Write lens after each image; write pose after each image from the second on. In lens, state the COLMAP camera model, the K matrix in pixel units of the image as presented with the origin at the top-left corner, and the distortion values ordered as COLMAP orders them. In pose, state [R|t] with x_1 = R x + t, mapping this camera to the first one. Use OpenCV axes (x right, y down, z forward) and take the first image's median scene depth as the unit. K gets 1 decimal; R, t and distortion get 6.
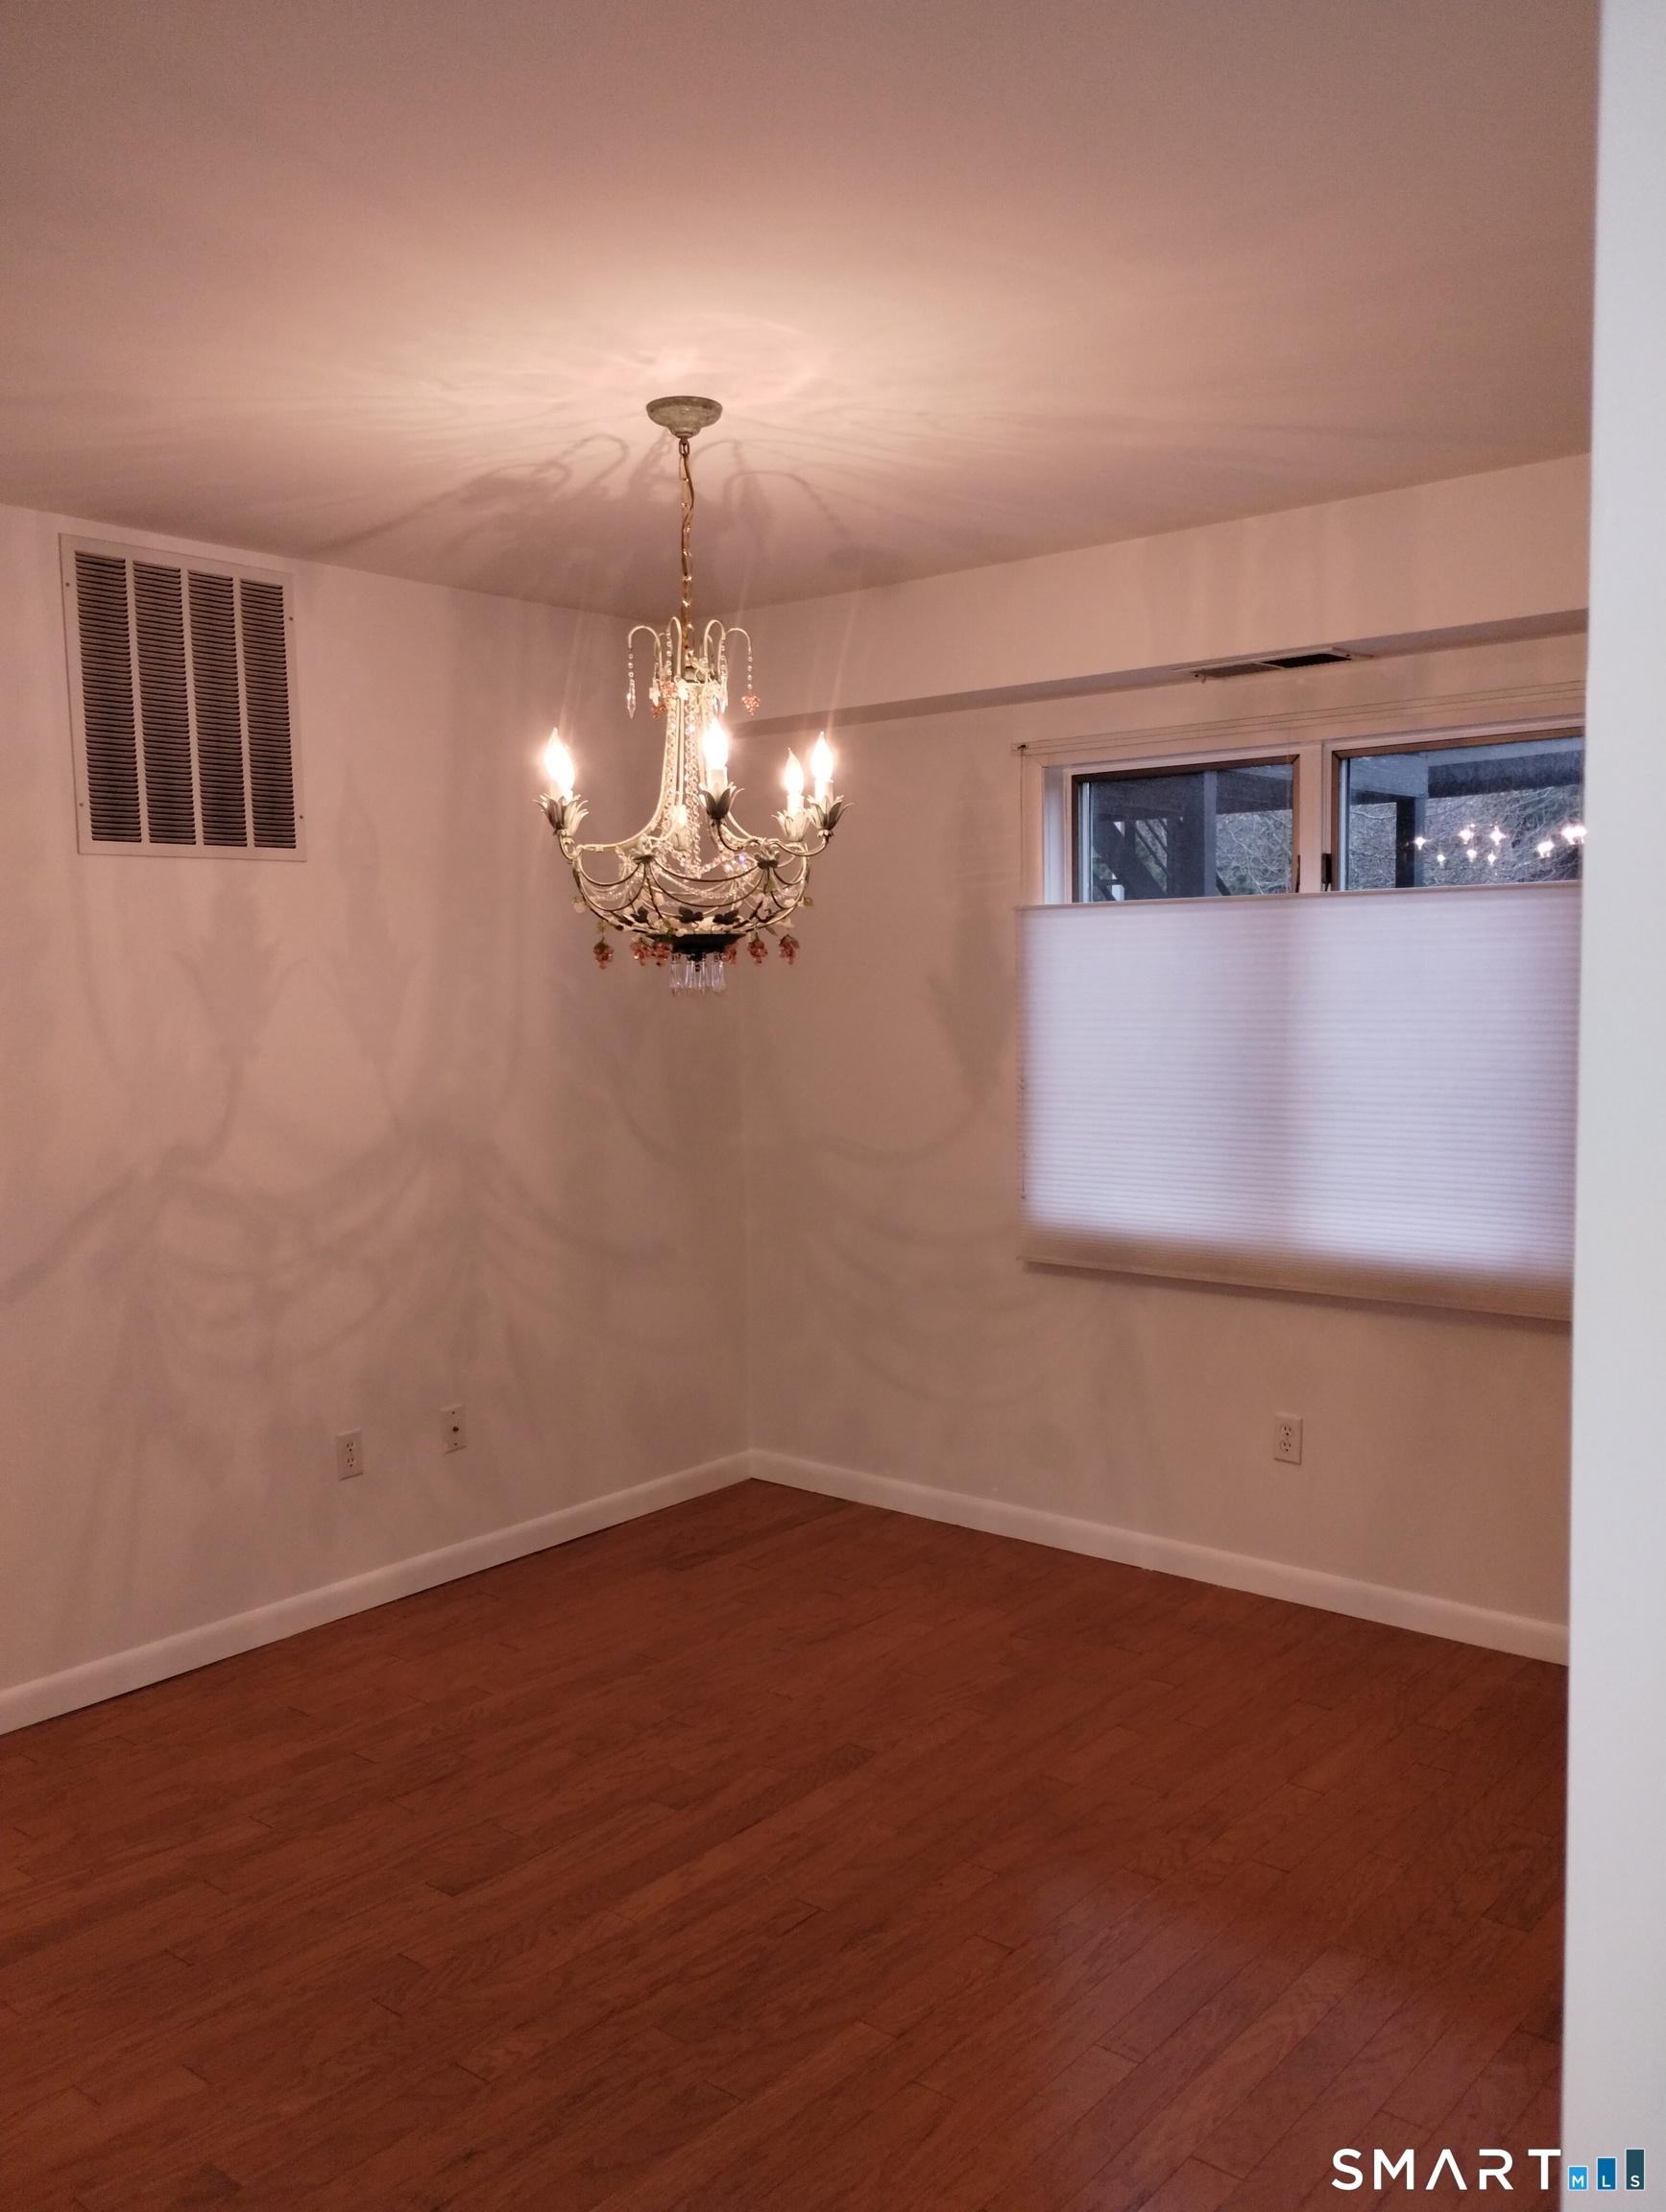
lens RADIAL K [[1847.6, 0, 843.3], [0, 1847.6, 1119.5], [0, 0, 1]] dist [0.069954, -0.089929]
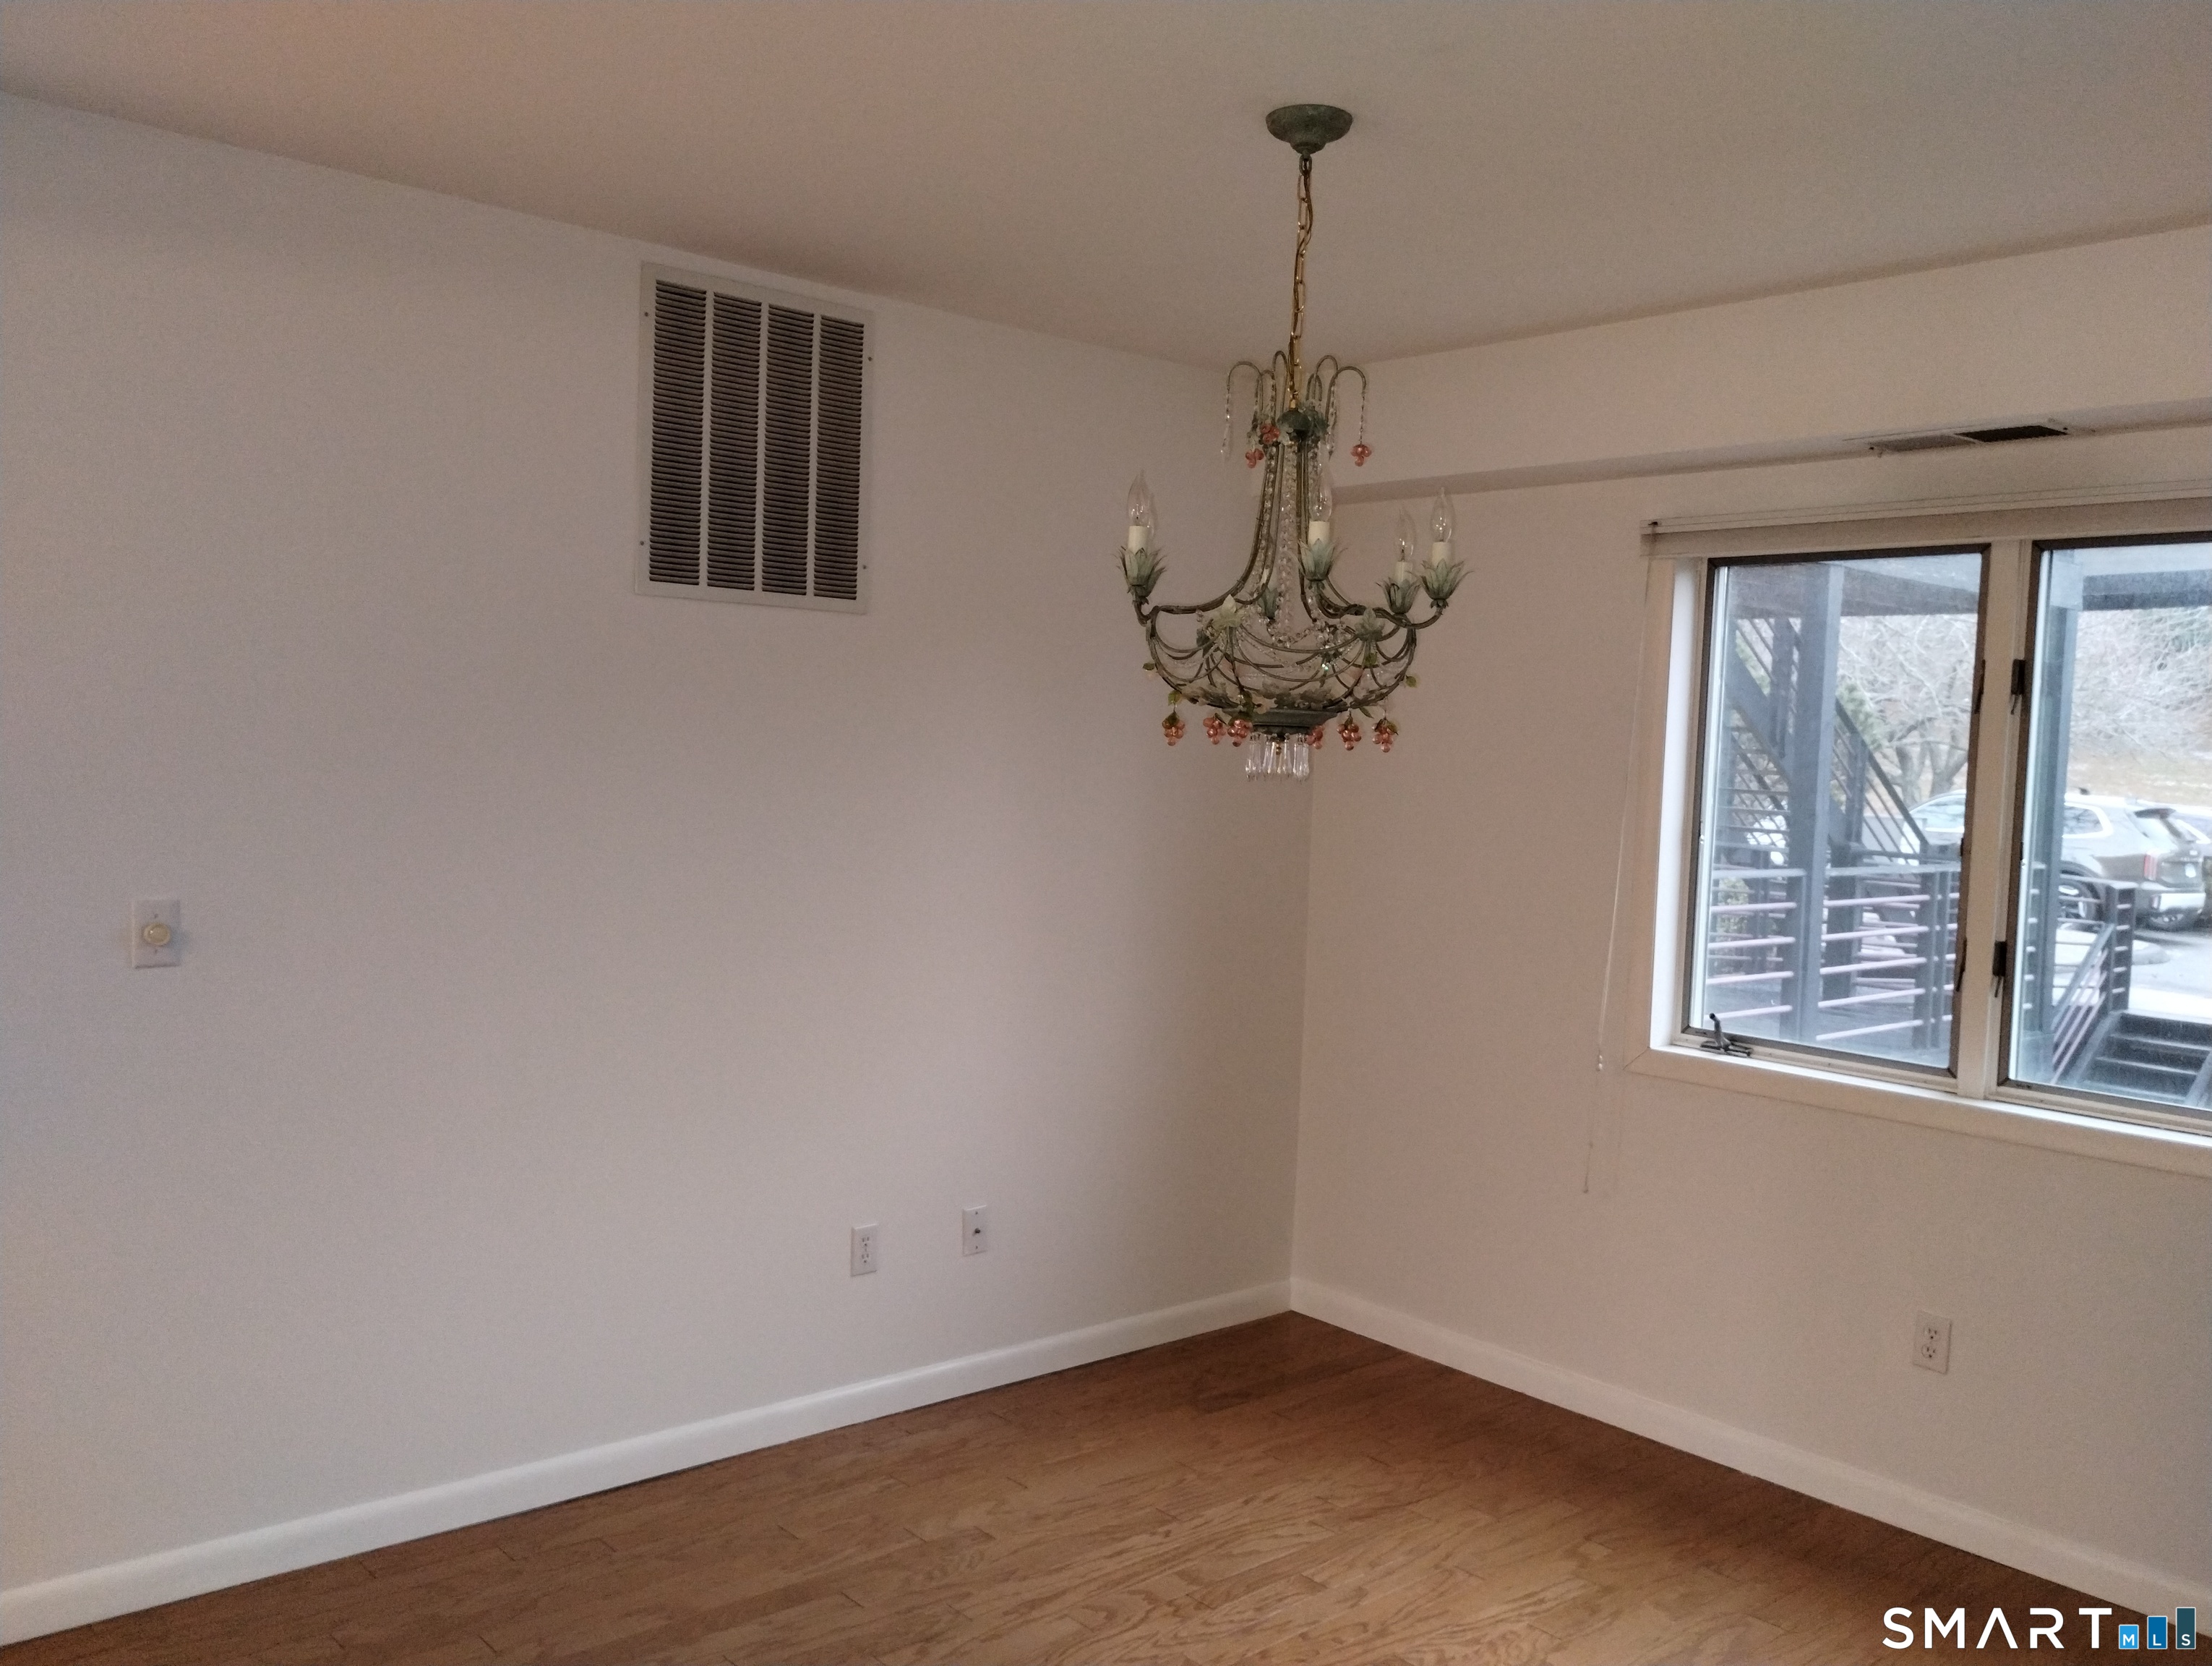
lens RADIAL K [[1847.7, 0, 1126.3], [0, 1847.7, 828.6], [0, 0, 1]] dist [0.069954, -0.089929]
pose [[0.987414, 0.063983, -0.144633, -0.017066], [-0.069618, 0.996986, -0.034235, -0.008095], [0.142007, 0.043873, 0.988893, 0.100968]]
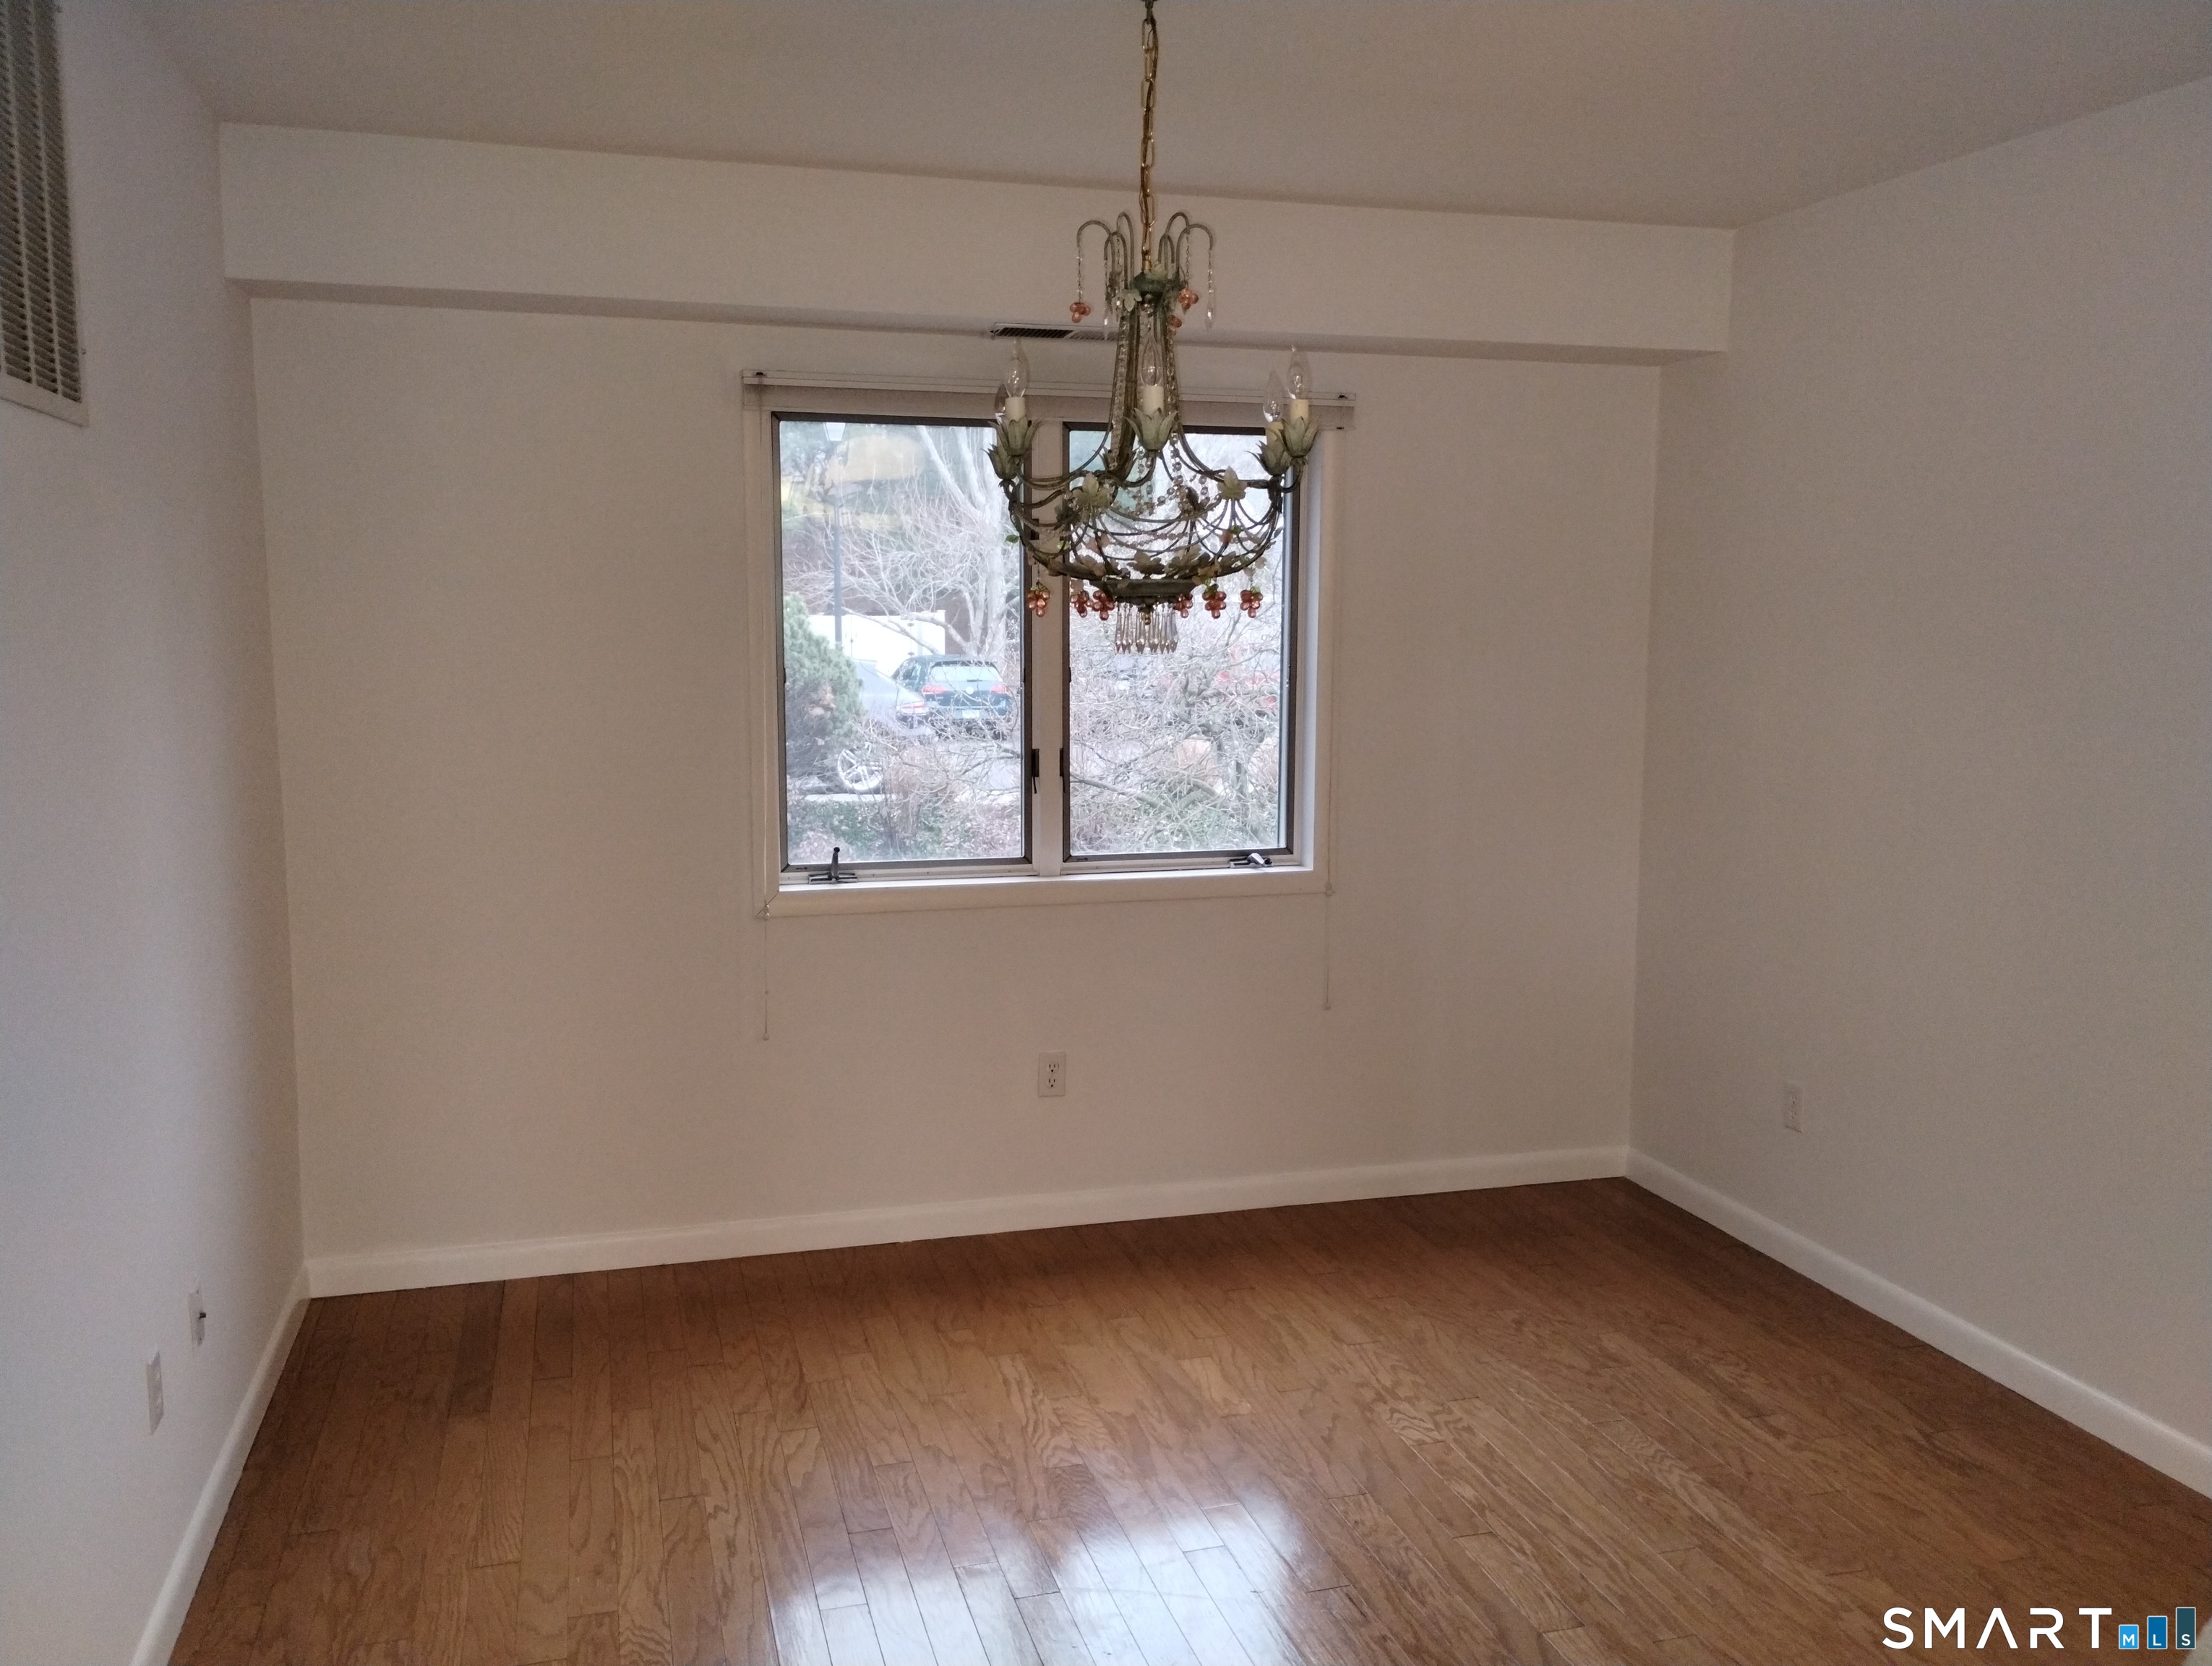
lens RADIAL K [[1847.7, 0, 1126.3], [0, 1847.7, 828.6], [0, 0, 1]] dist [0.069954, -0.089929]
pose [[0.550841, -0.078445, 0.830916, -0.657990], [0.057421, 0.996776, 0.056038, -0.026557], [-0.832633, 0.016844, 0.553569, 0.417680]]
